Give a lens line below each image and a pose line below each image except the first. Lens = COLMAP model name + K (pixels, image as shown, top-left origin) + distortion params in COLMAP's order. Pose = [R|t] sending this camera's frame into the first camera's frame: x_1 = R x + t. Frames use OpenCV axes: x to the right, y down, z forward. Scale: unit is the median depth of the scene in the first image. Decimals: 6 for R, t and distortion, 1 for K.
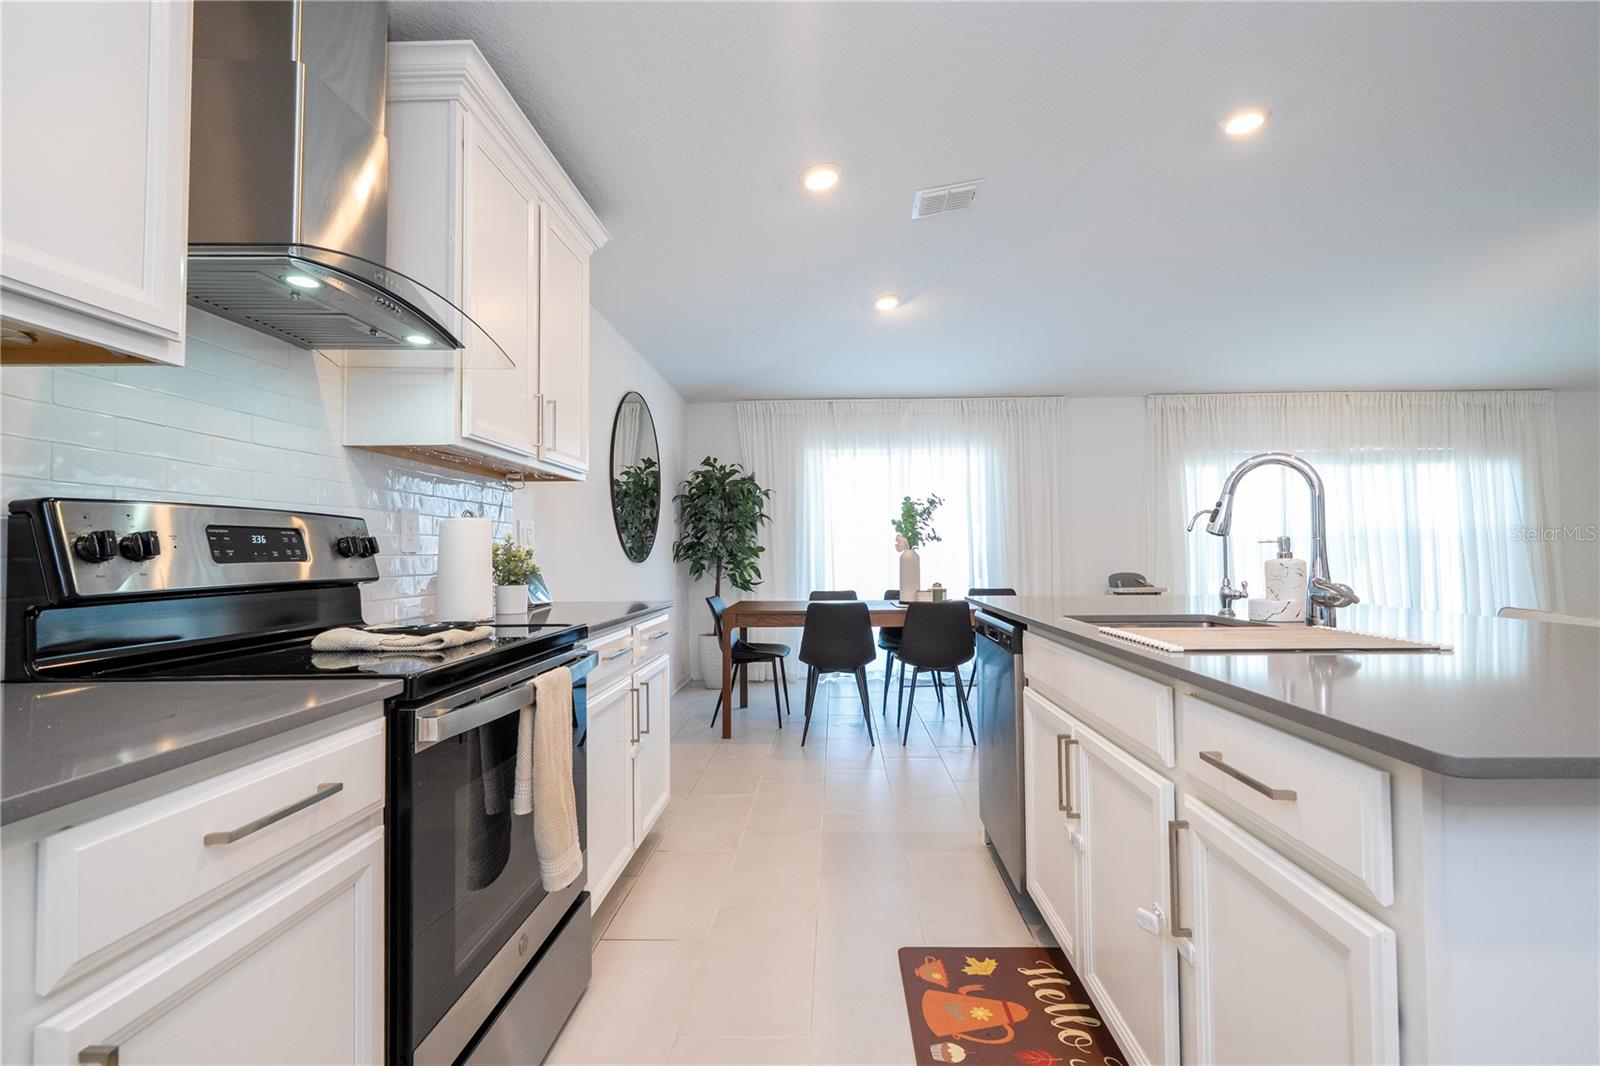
lens RADIAL K [[731.1, 0, 807.1], [0, 731.1, 534.9], [0, 0, 1]] dist [-0.000695, 0.001258]
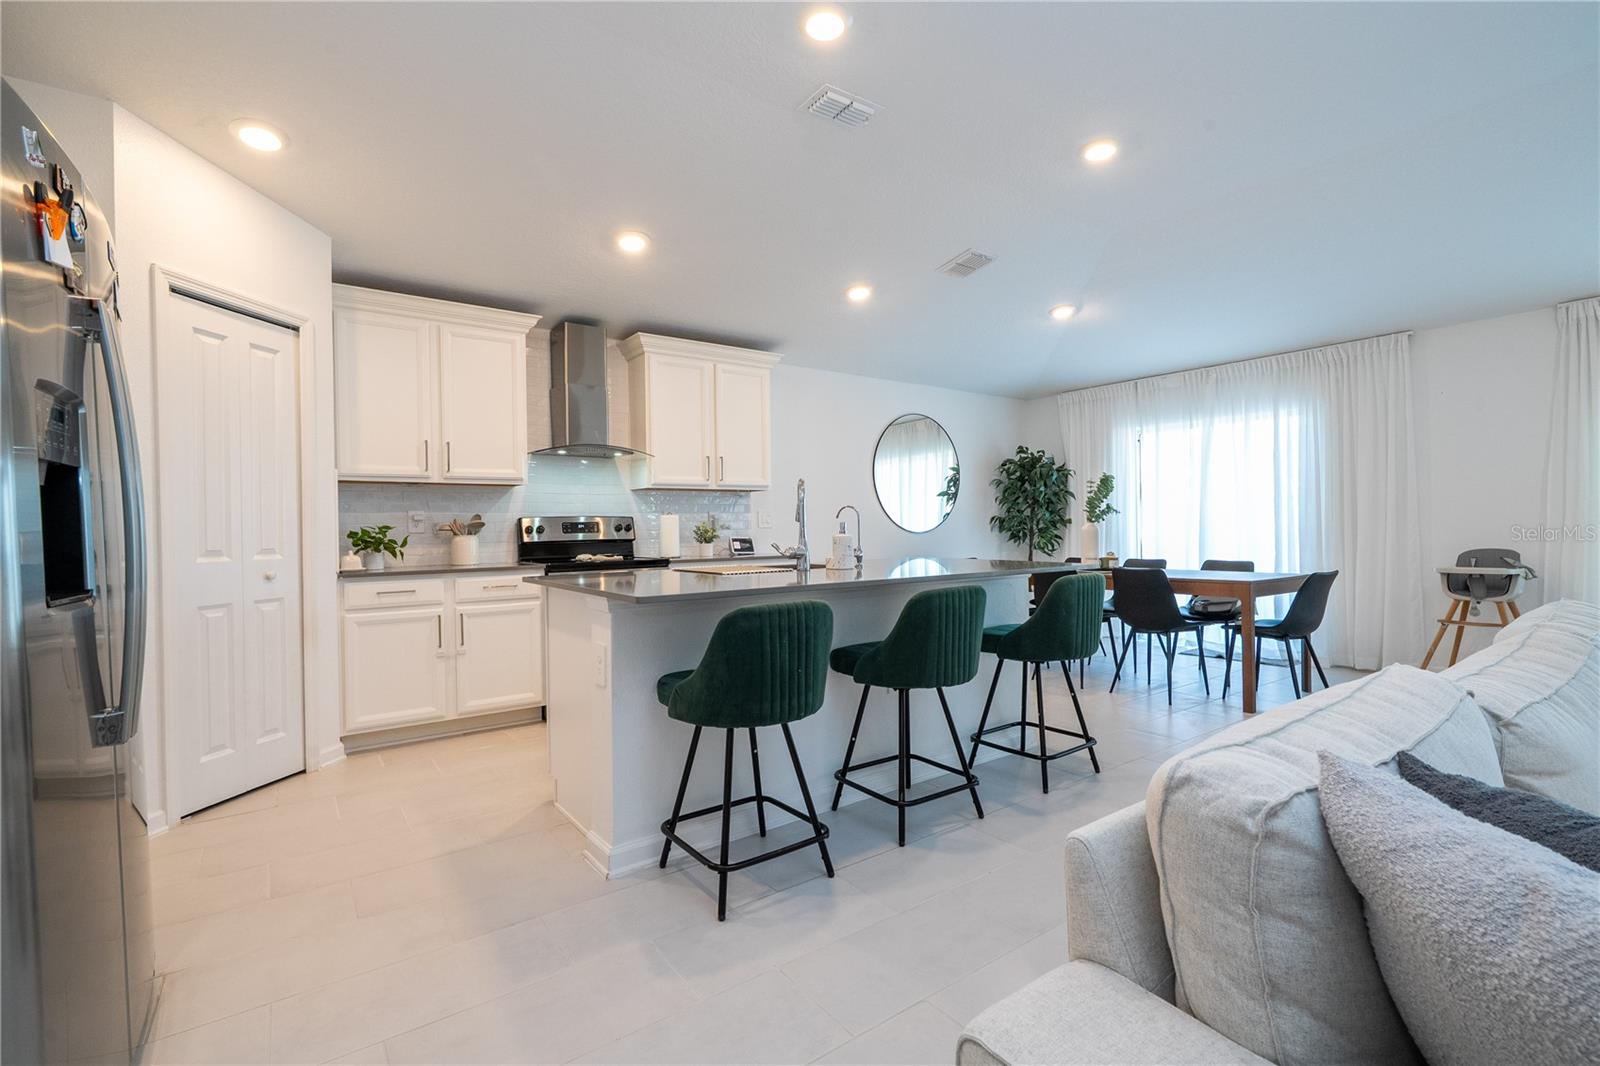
lens RADIAL K [[731.1, 0, 796.7], [0, 731.1, 542.6], [0, 0, 1]] dist [-0.000695, 0.001258]
pose [[0.615520, 0.016443, -0.787950, 0.601315], [0.028051, 0.998692, 0.042752, -0.007995], [0.787622, -0.048417, 0.614254, -0.061466]]
